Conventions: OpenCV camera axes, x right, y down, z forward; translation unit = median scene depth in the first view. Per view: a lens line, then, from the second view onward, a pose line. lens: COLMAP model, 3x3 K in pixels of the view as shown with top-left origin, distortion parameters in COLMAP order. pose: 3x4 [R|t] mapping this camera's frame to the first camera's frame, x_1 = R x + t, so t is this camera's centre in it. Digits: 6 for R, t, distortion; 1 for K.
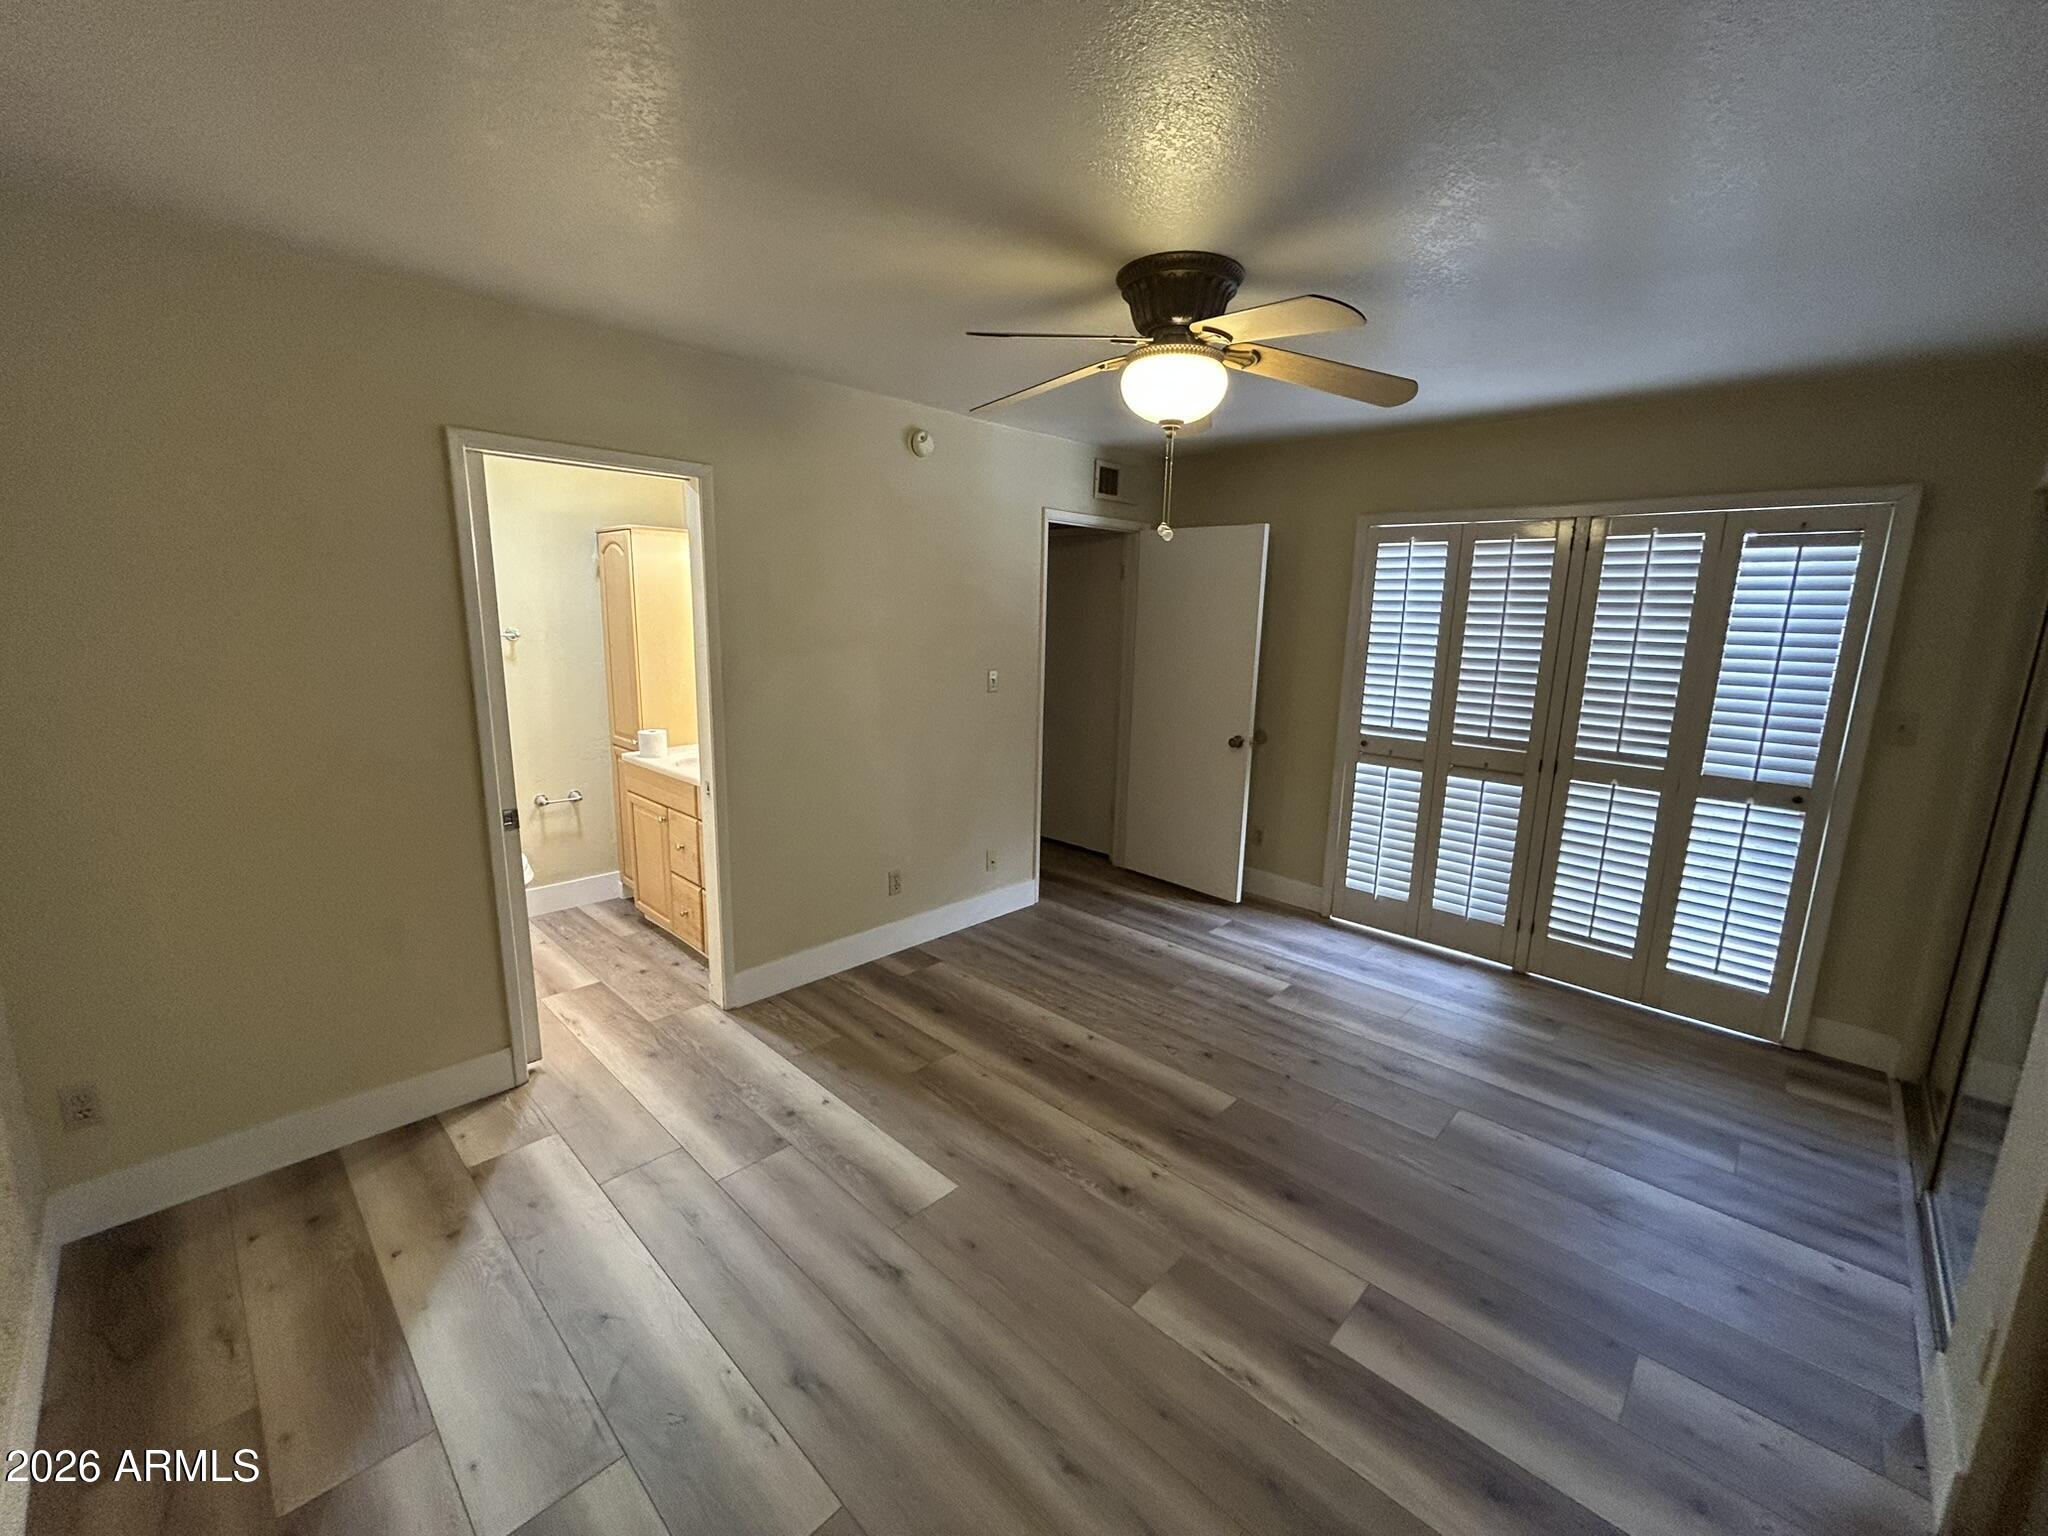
lens RADIAL K [[831.9, 0, 1024.5], [0, 831.9, 757.4], [0, 0, 1]] dist [-0.004146, 0.002167]
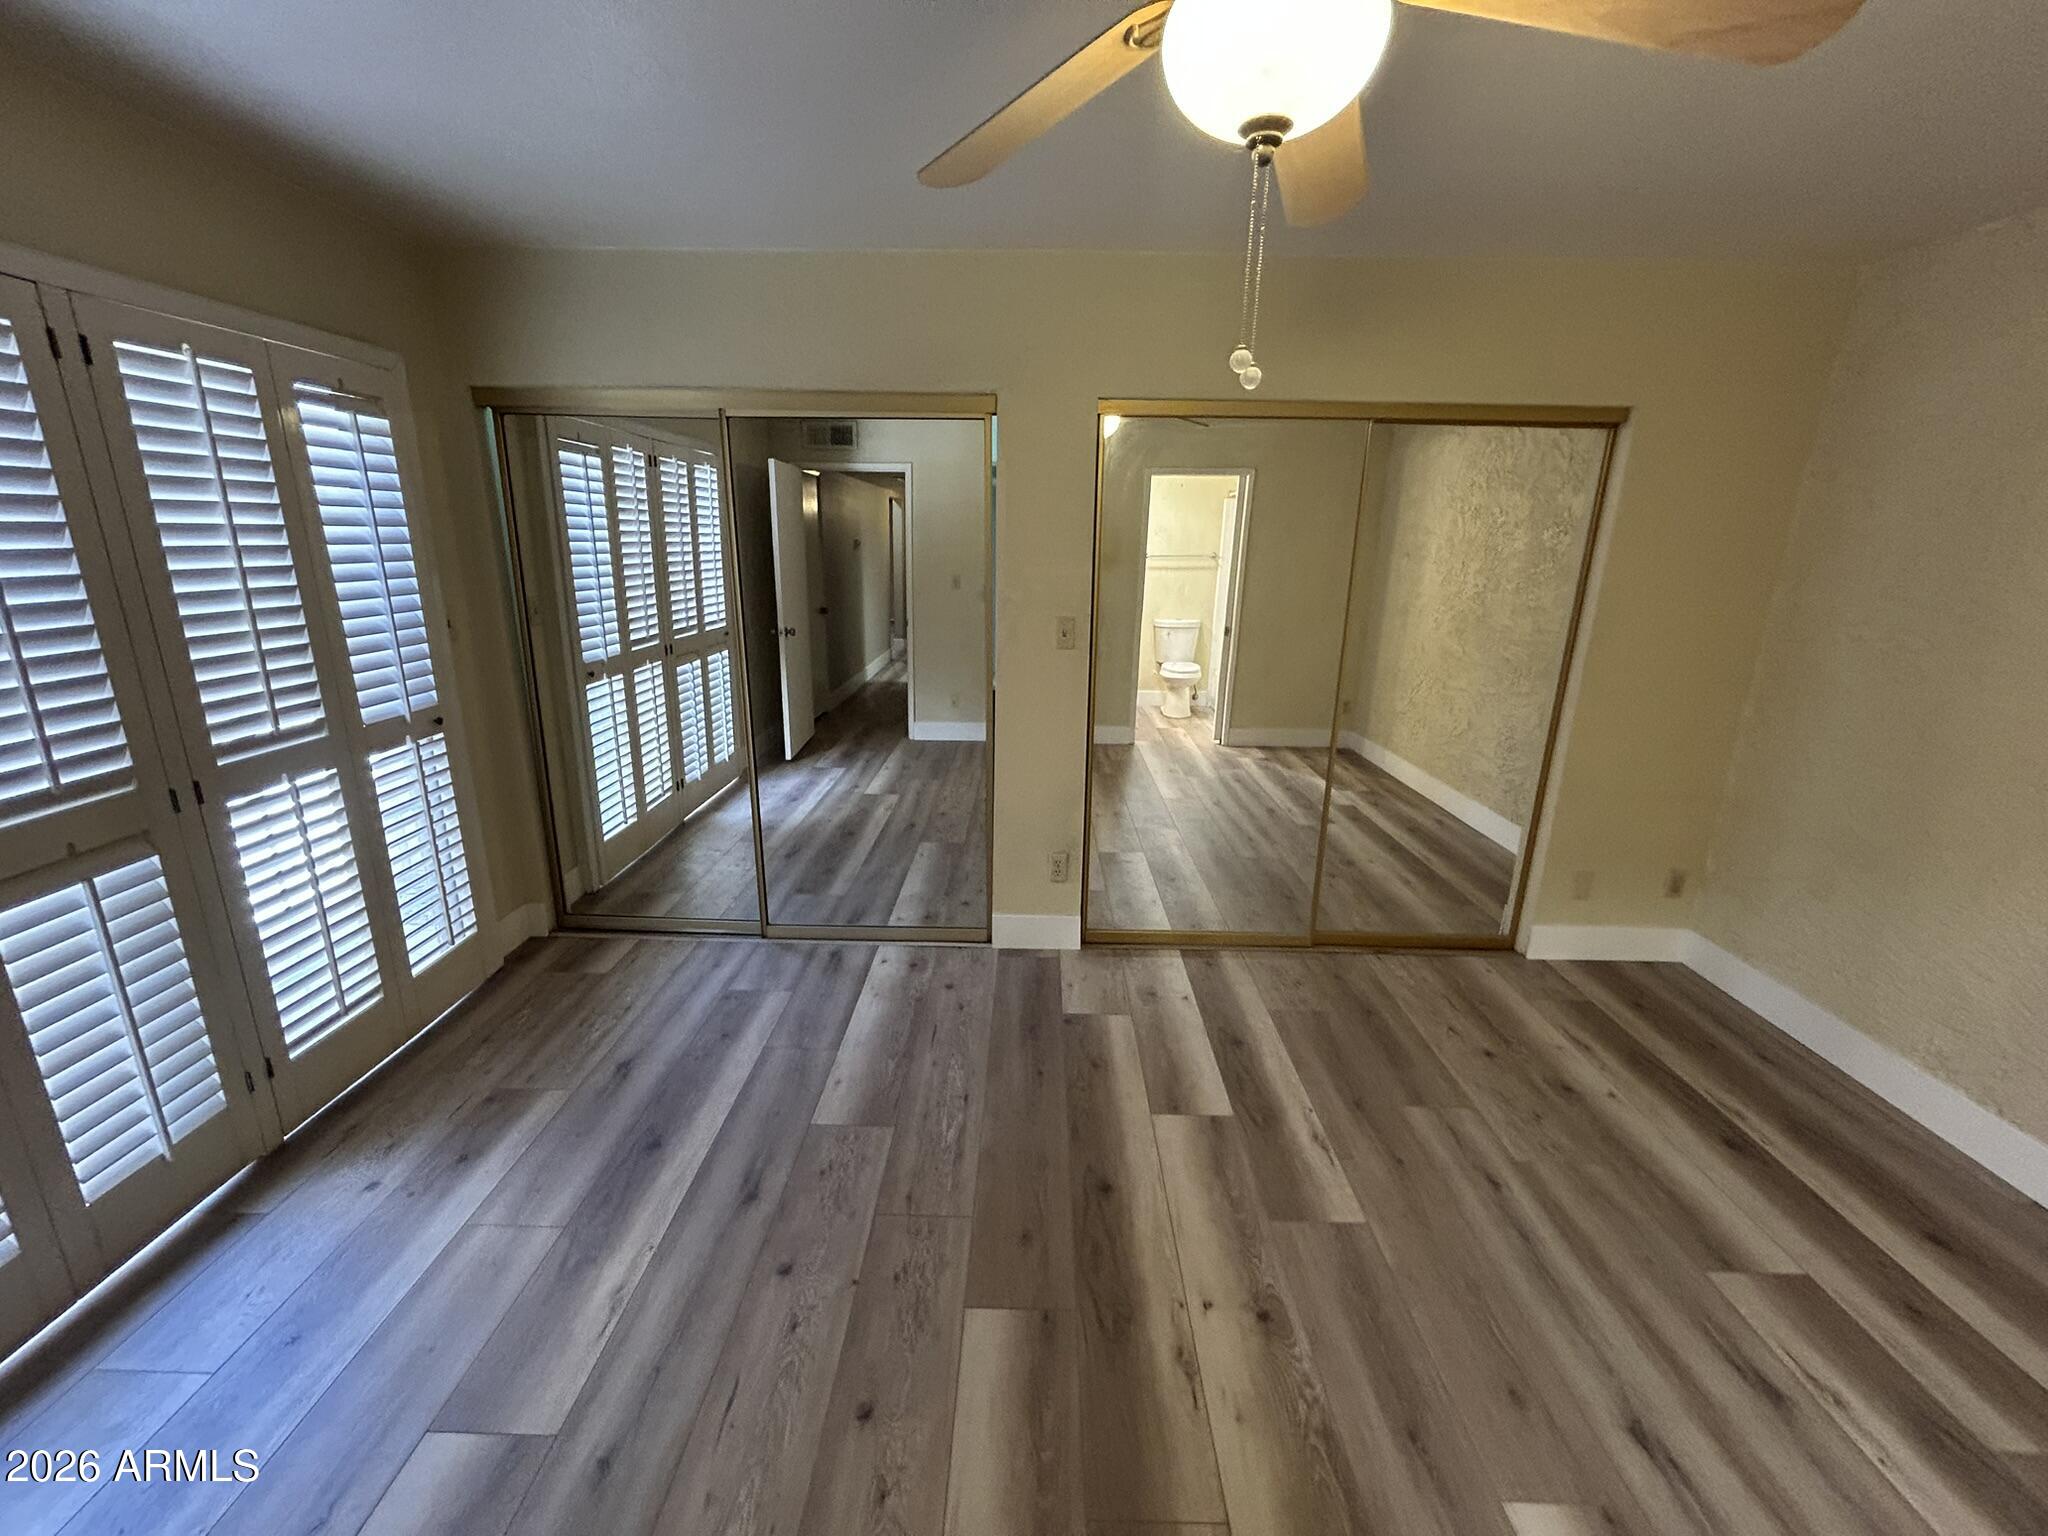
lens RADIAL K [[831.9, 0, 1020.6], [0, 831.9, 762.0], [0, 0, 1]] dist [-0.004146, 0.002167]
pose [[-0.677583, -0.230870, 0.698269, -0.103214], [0.098392, 0.912458, 0.397164, -0.190985], [-0.728835, 0.337816, -0.595551, 1.059789]]
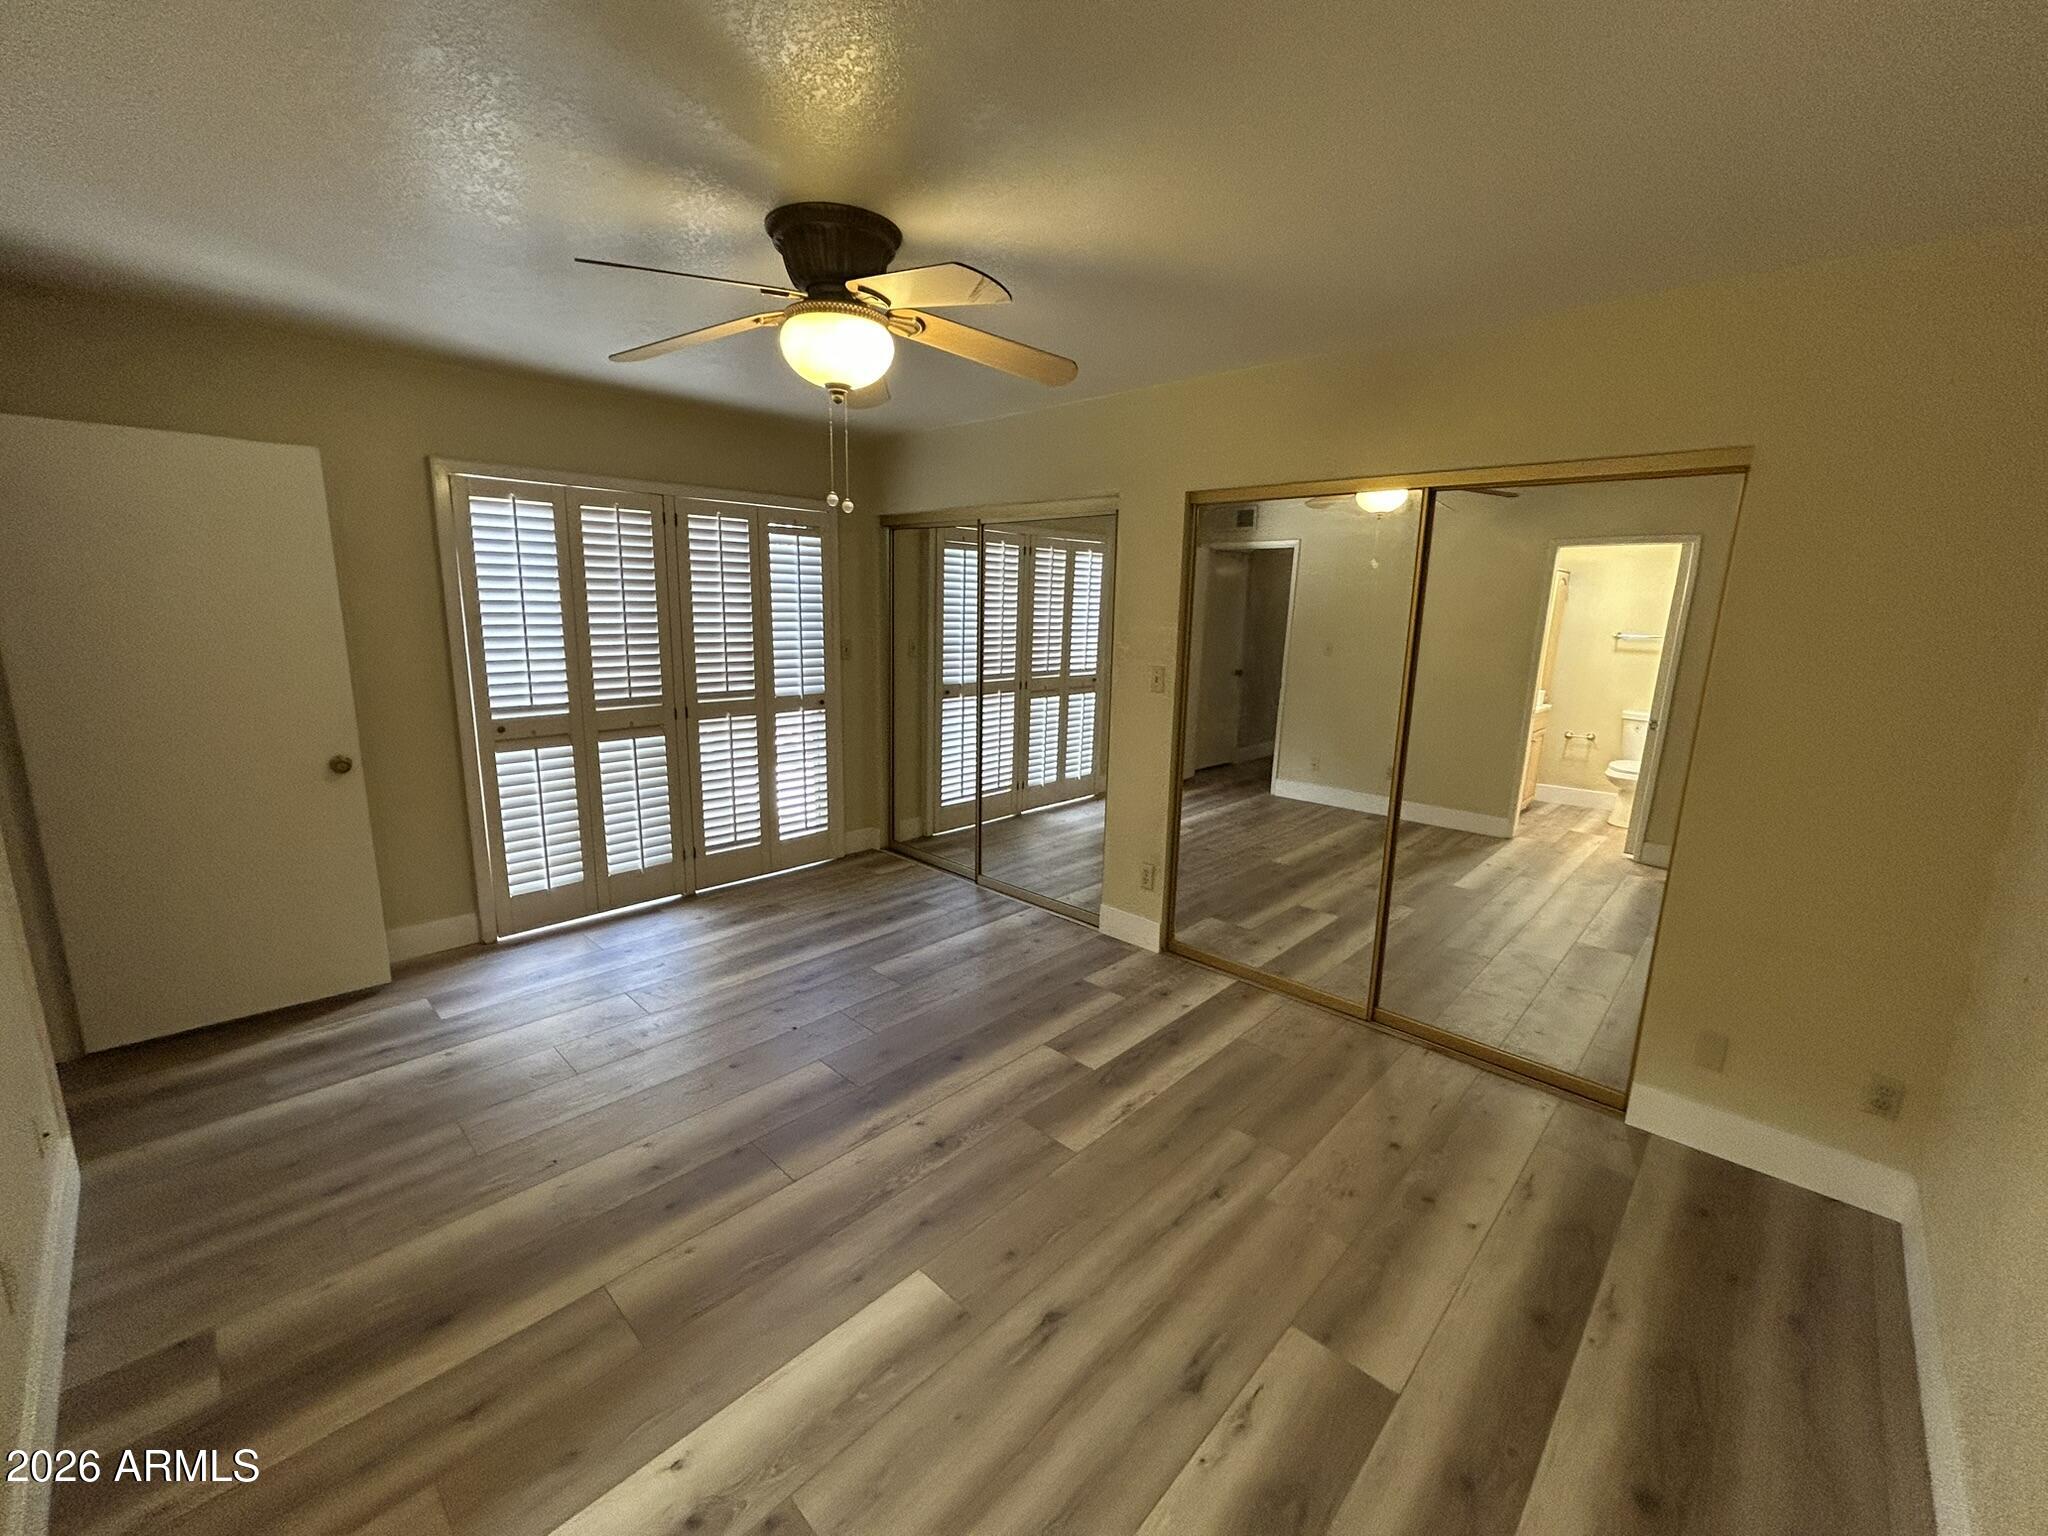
lens RADIAL K [[831.9, 0, 1023.1], [0, 831.9, 764.7], [0, 0, 1]] dist [-0.004146, 0.002167]
pose [[-0.000559, -0.221530, 0.975153, -0.587554], [0.157566, 0.962953, 0.218849, -0.113131], [-0.987508, 0.153774, 0.034368, 0.578799]]
